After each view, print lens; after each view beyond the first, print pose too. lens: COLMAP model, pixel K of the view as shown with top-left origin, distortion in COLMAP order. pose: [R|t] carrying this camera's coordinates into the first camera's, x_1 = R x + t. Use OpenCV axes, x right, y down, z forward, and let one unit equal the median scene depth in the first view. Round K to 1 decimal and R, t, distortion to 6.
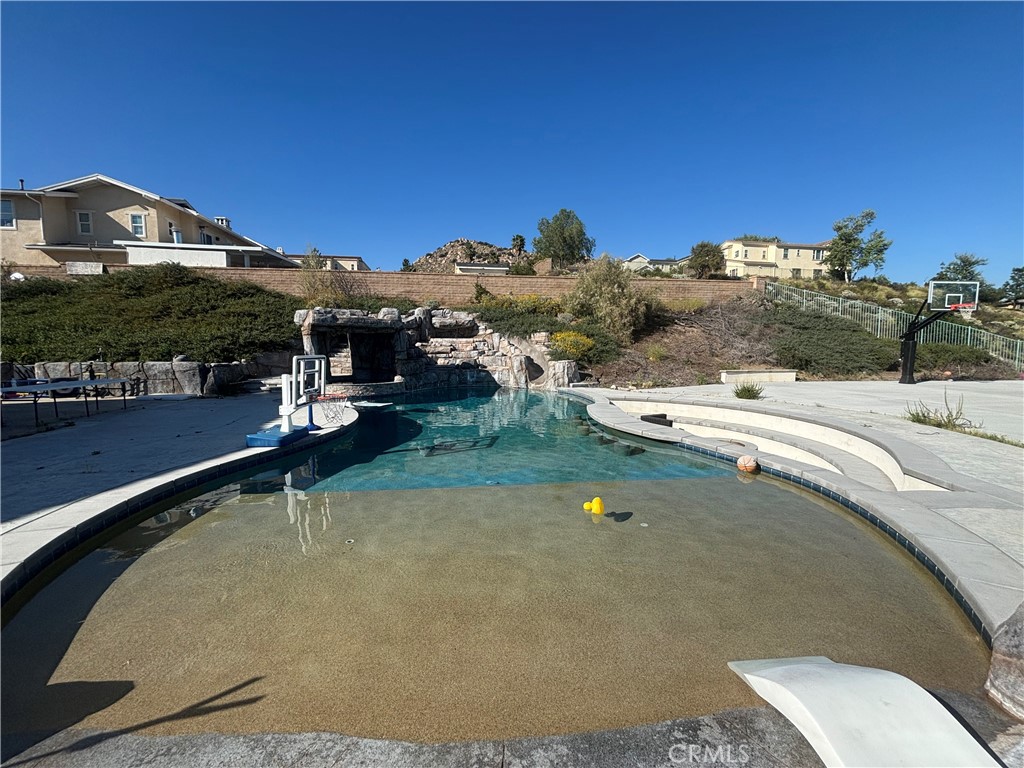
lens RADIAL K [[414.8, 0, 512.0], [0, 414.8, 384.0], [0, 0, 1]] dist [0.000945, -0.000288]
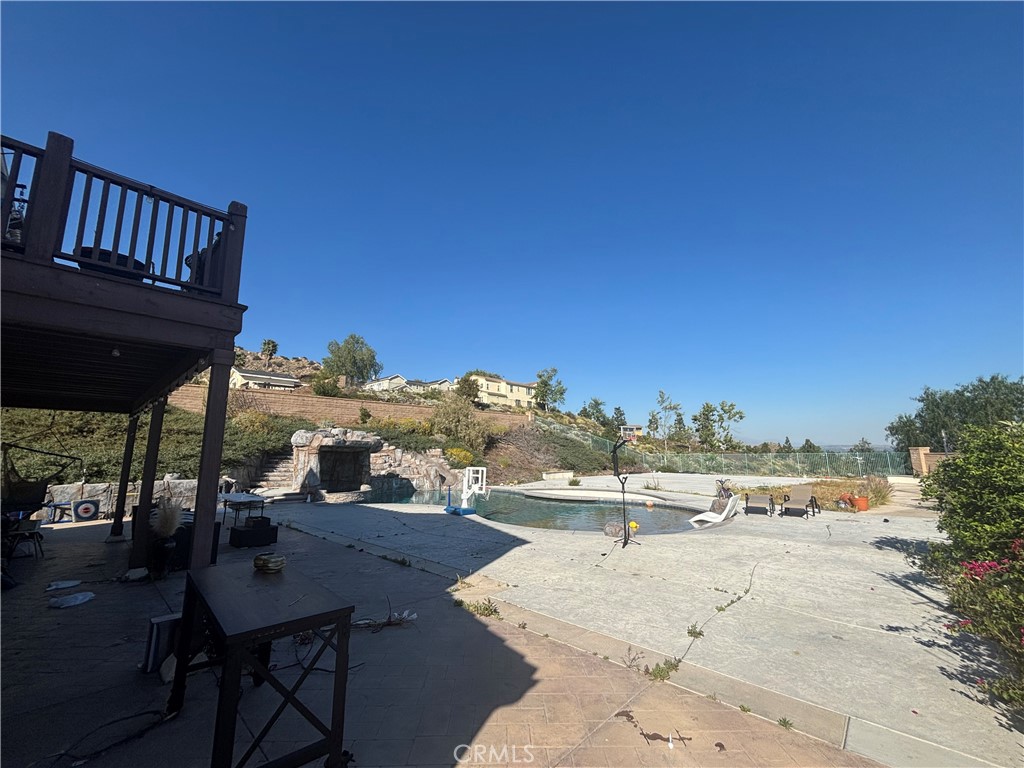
lens RADIAL K [[414.8, 0, 512.0], [0, 414.8, 384.0], [0, 0, 1]] dist [0.000945, -0.000288]
pose [[0.797486, 0.093582, 0.596035, -0.549507], [0.063227, 0.969495, -0.236815, 0.009099], [-0.600015, 0.226542, 0.767242, -0.257932]]
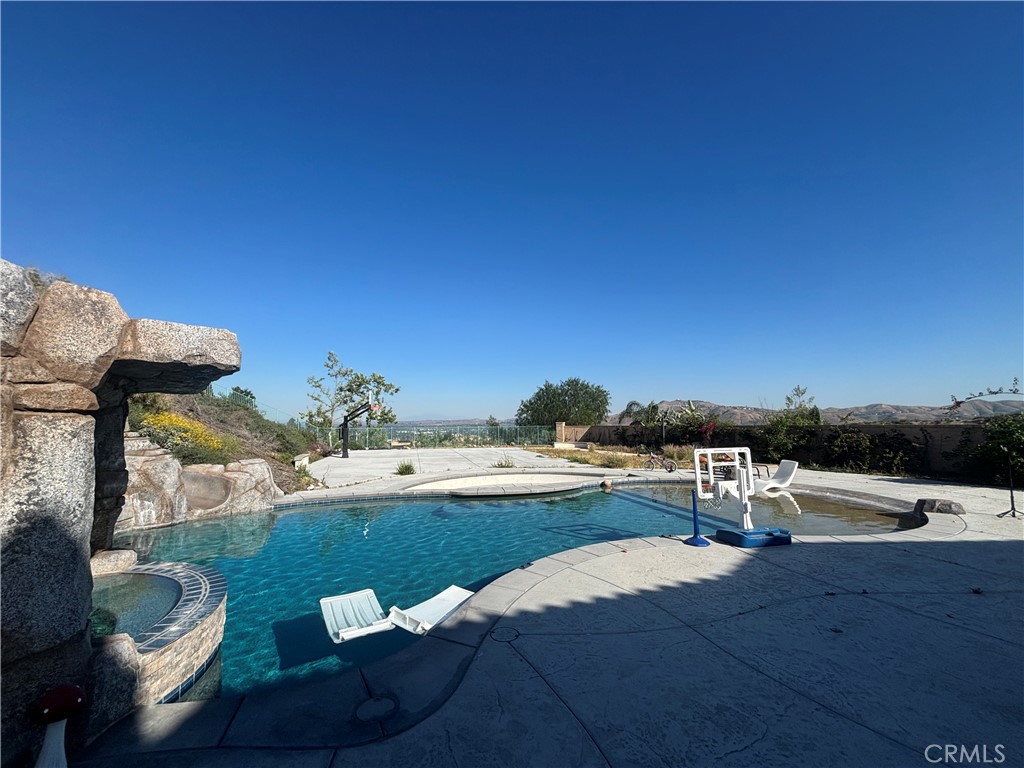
lens RADIAL K [[415.4, 0, 512.4], [0, 415.4, 374.7], [0, 0, 1]] dist [0.000931, -0.000141]
pose [[-0.195440, 0.119475, 0.973411, -0.498645], [0.096330, 0.990091, -0.102181, -0.068504], [-0.975973, 0.073798, -0.205013, 0.594124]]
